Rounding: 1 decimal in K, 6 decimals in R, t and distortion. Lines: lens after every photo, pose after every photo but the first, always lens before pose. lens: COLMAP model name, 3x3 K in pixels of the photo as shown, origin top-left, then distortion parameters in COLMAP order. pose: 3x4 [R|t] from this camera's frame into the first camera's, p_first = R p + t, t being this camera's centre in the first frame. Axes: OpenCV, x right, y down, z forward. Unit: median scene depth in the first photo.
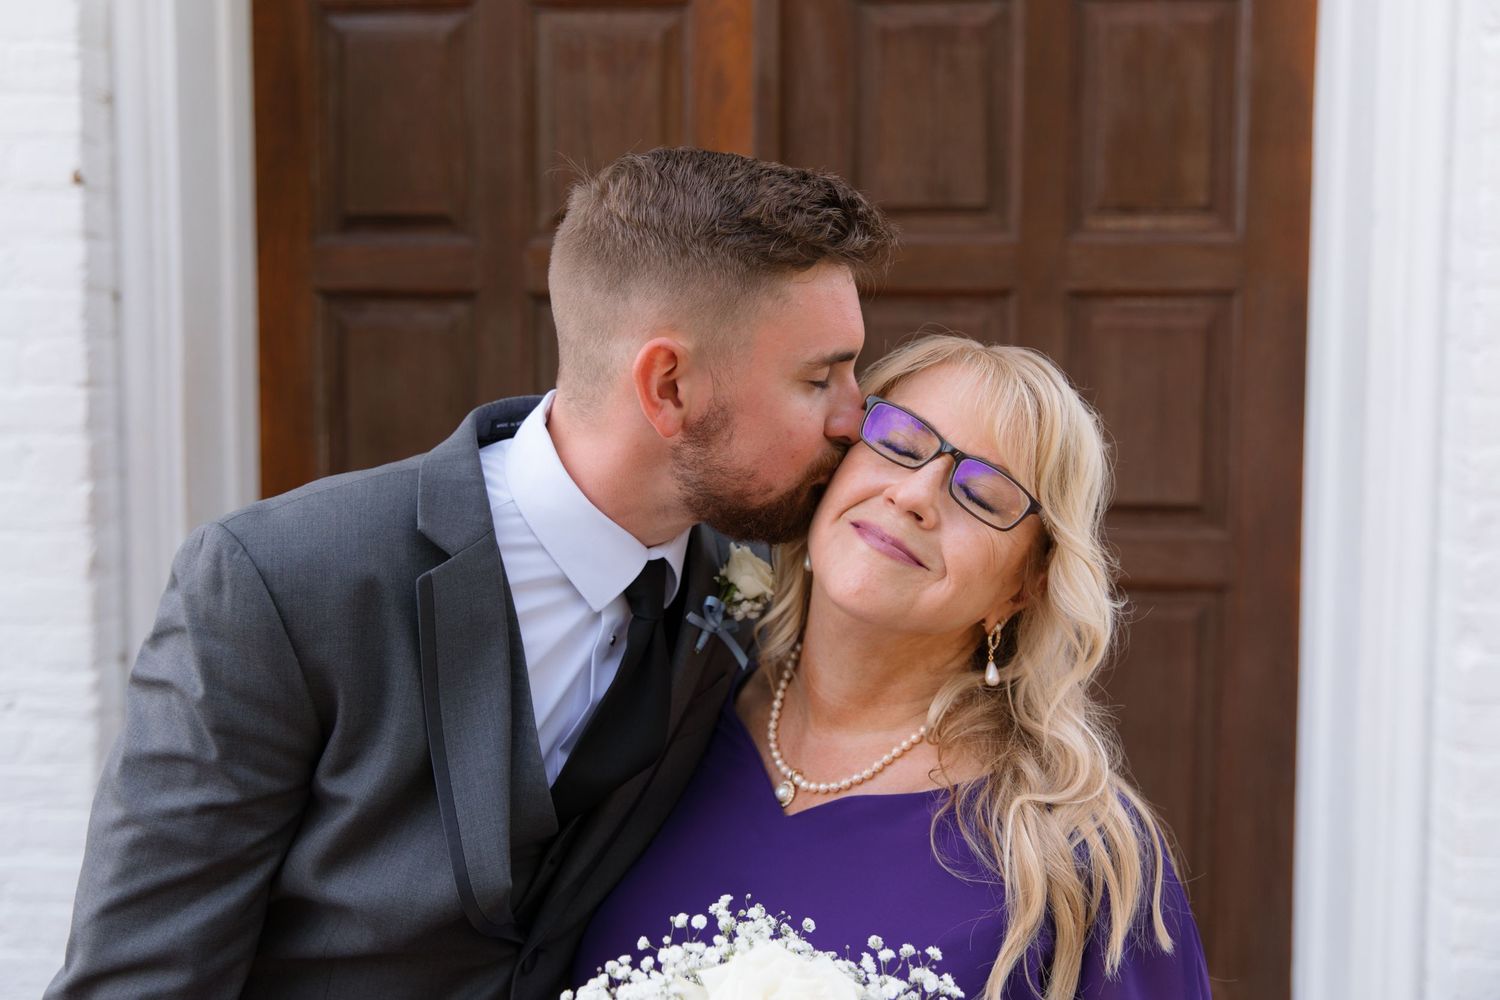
lens RADIAL K [[1450.4, 0, 731.4], [0, 1450.4, 454.7], [0, 0, 1]] dist [-0.003863, 0.018024]
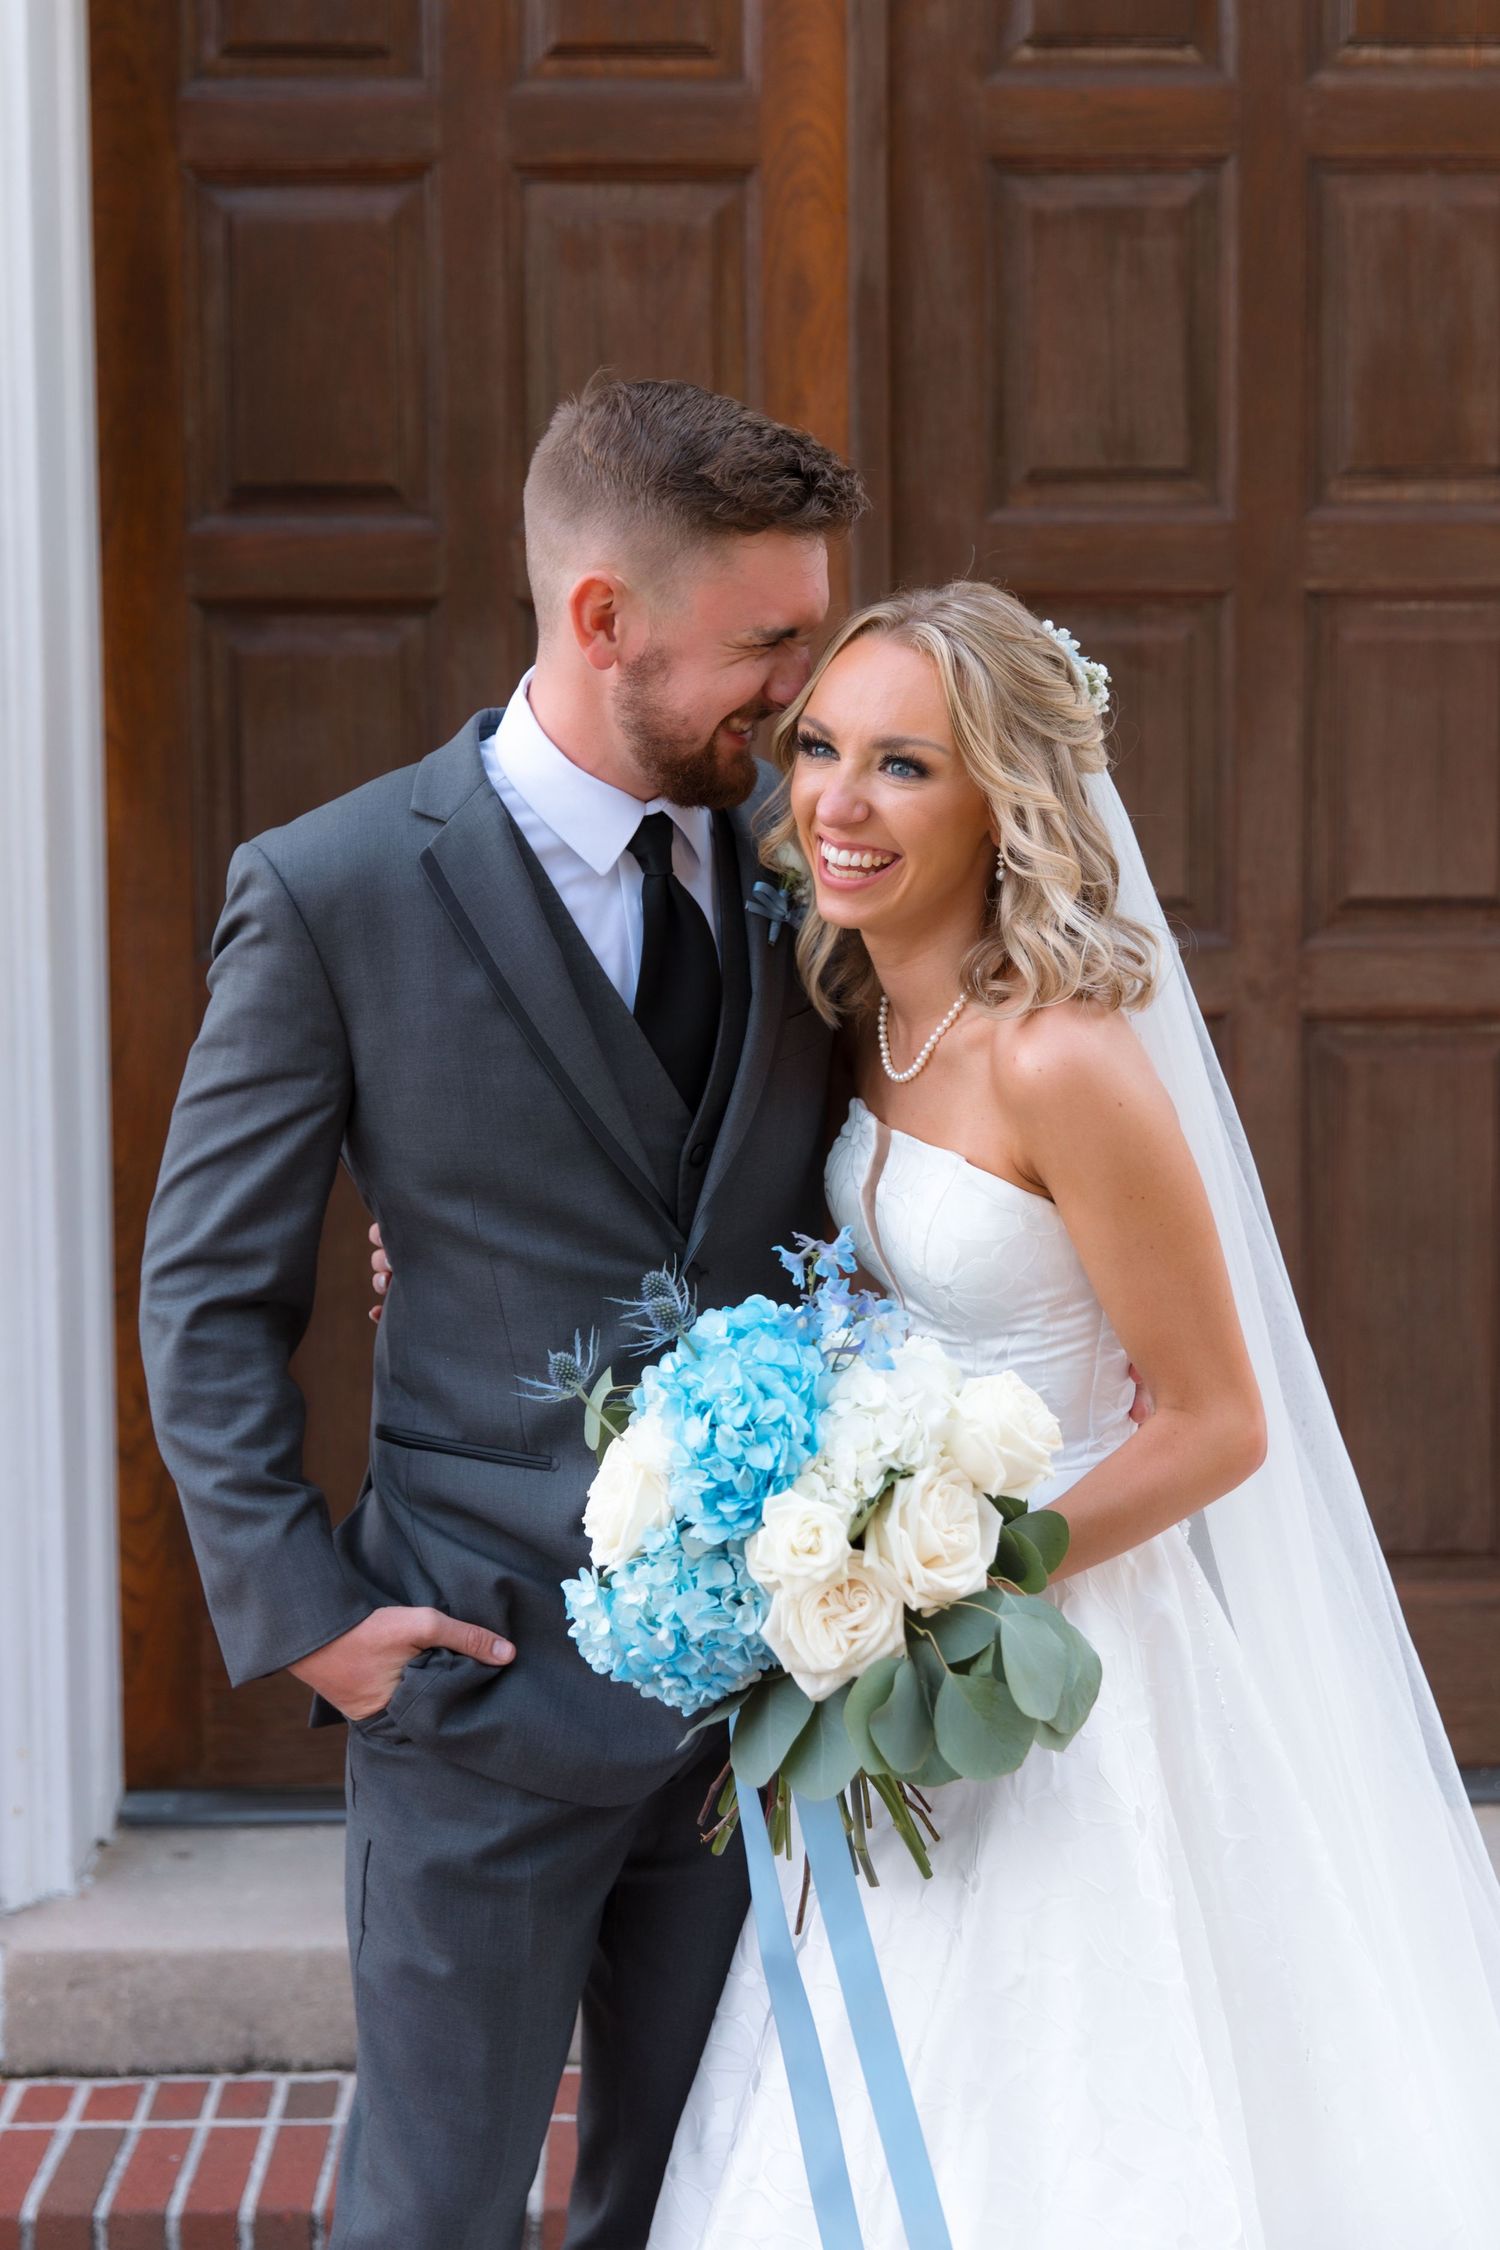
lens RADIAL K [[3179.3, 0, 758.2], [0, 3179.3, 995.6], [0, 0, 1]] dist [-0.011189, 0.000000]
pose [[0.994933, -0.021516, 0.098215, -0.182380], [0.020658, 0.999739, 0.009741, 0.060190], [-0.098399, -0.007663, 0.995118, -0.487260]]
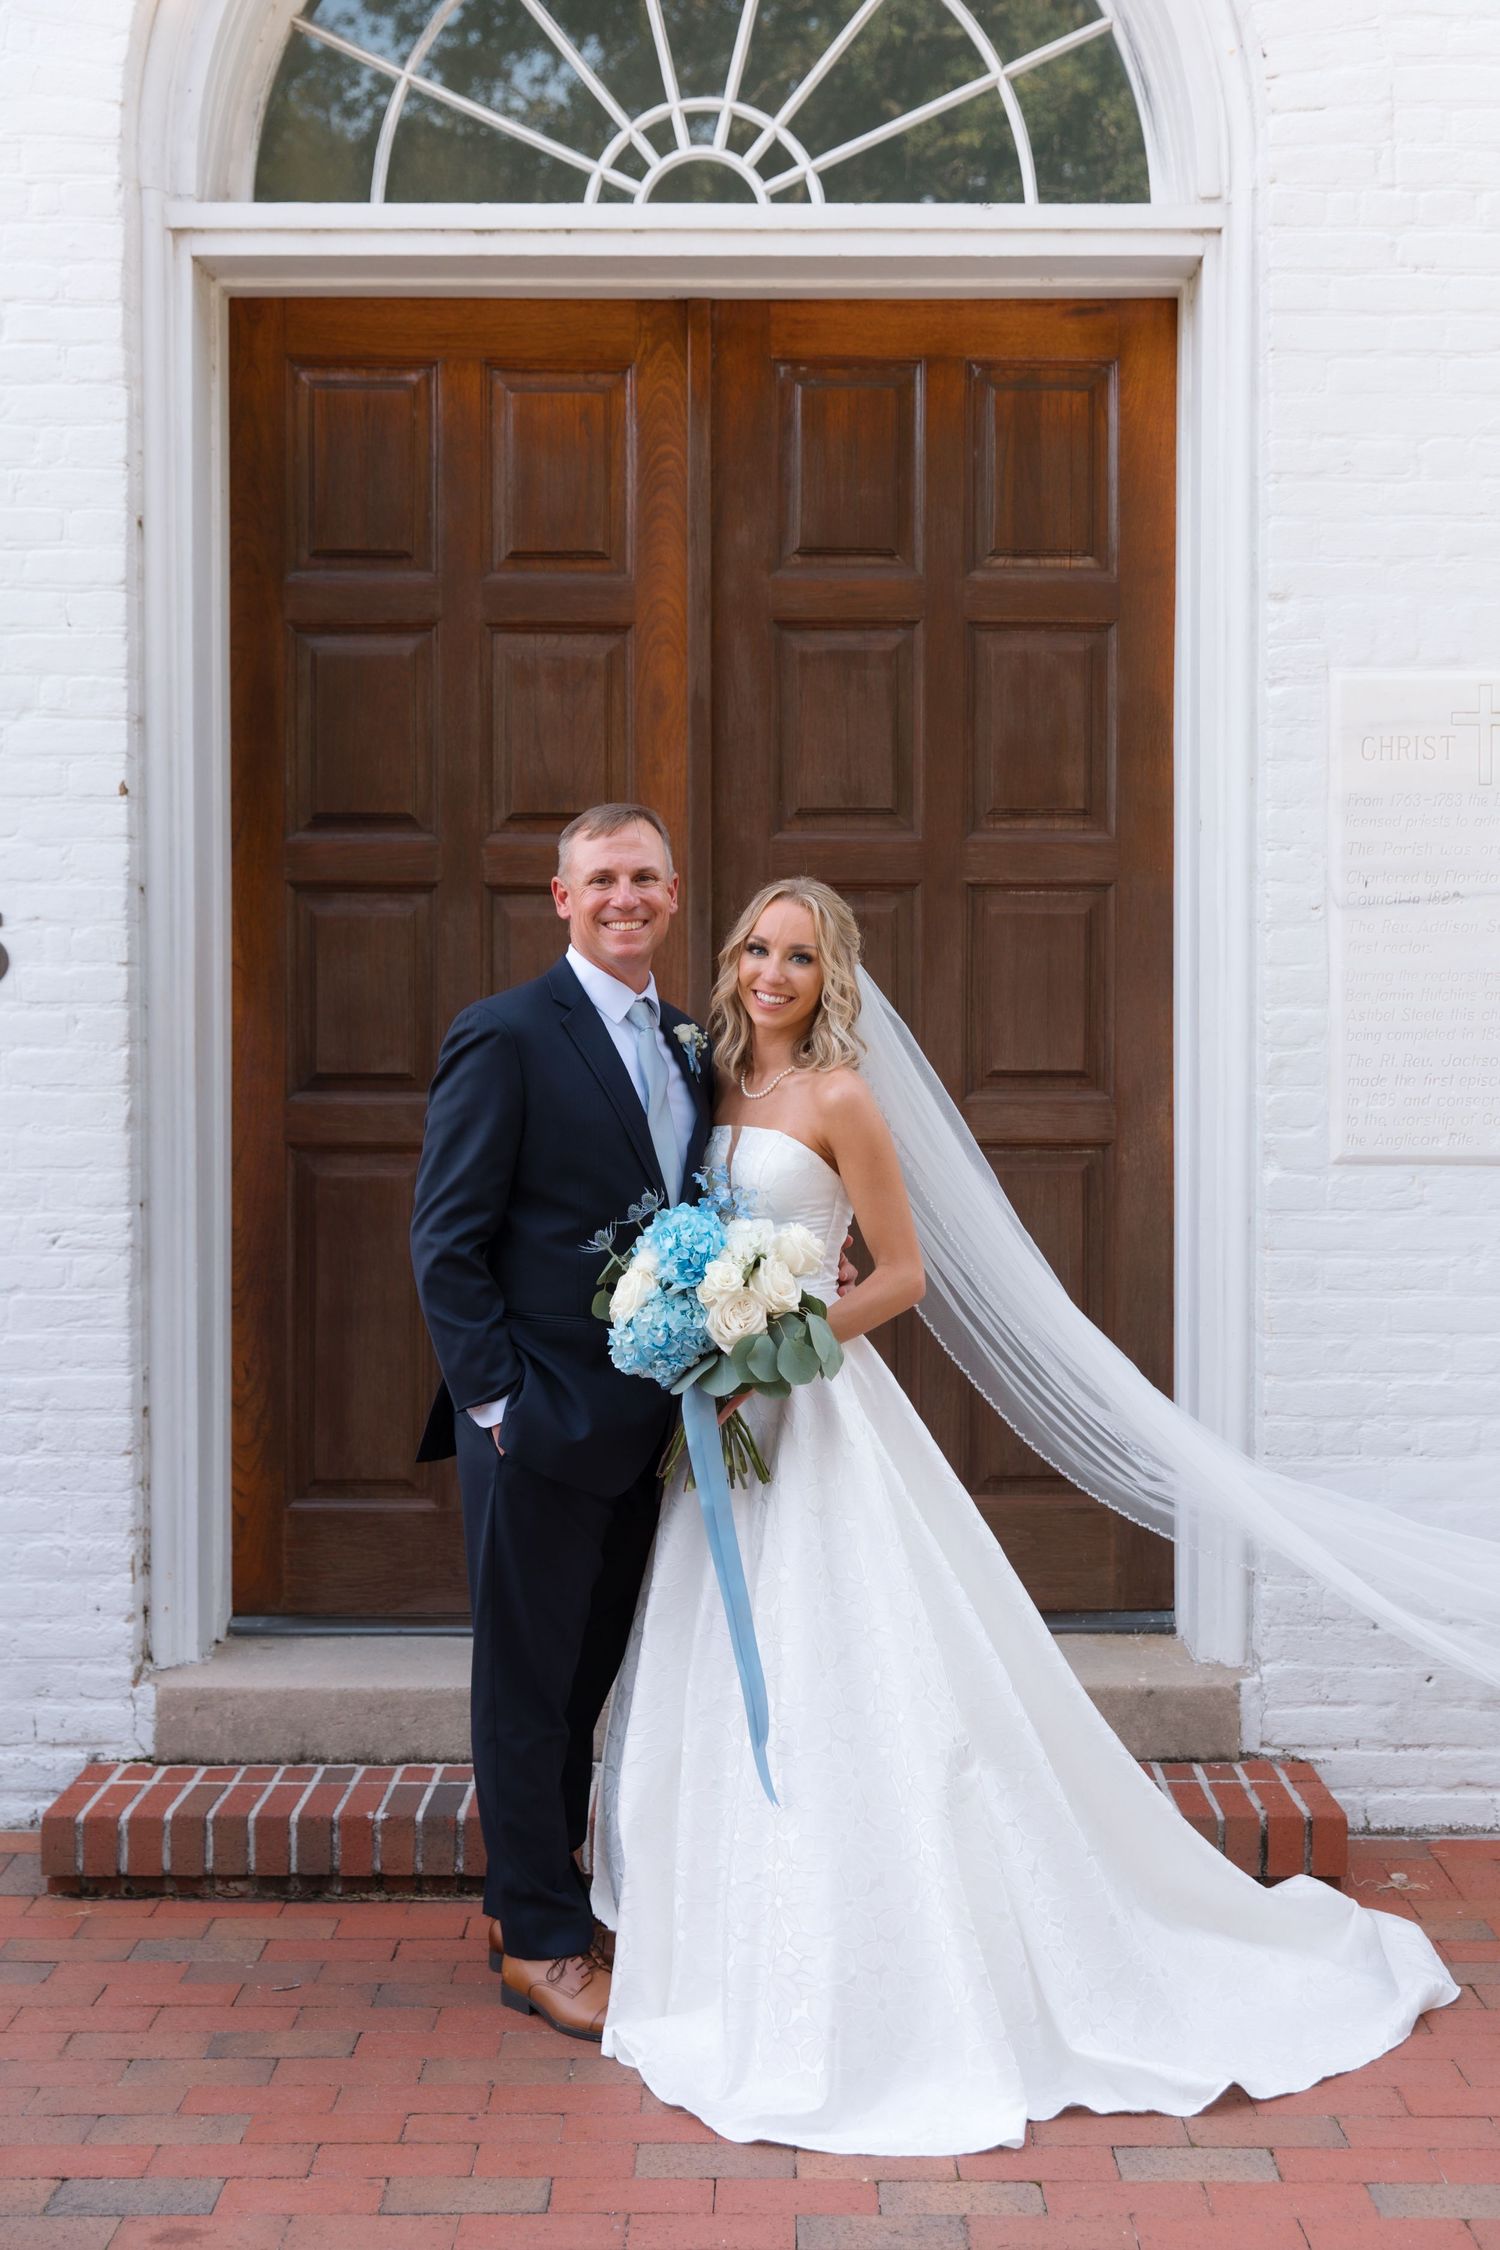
lens RADIAL K [[2835.2, 0, 786.8], [0, 2835.2, 1070.8], [0, 0, 1]] dist [0.004731, 0.000000]
pose [[0.995889, -0.006288, 0.090359, -0.109977], [0.010159, 0.999047, -0.042442, 0.126541], [-0.090006, 0.043185, 0.995005, -1.191227]]
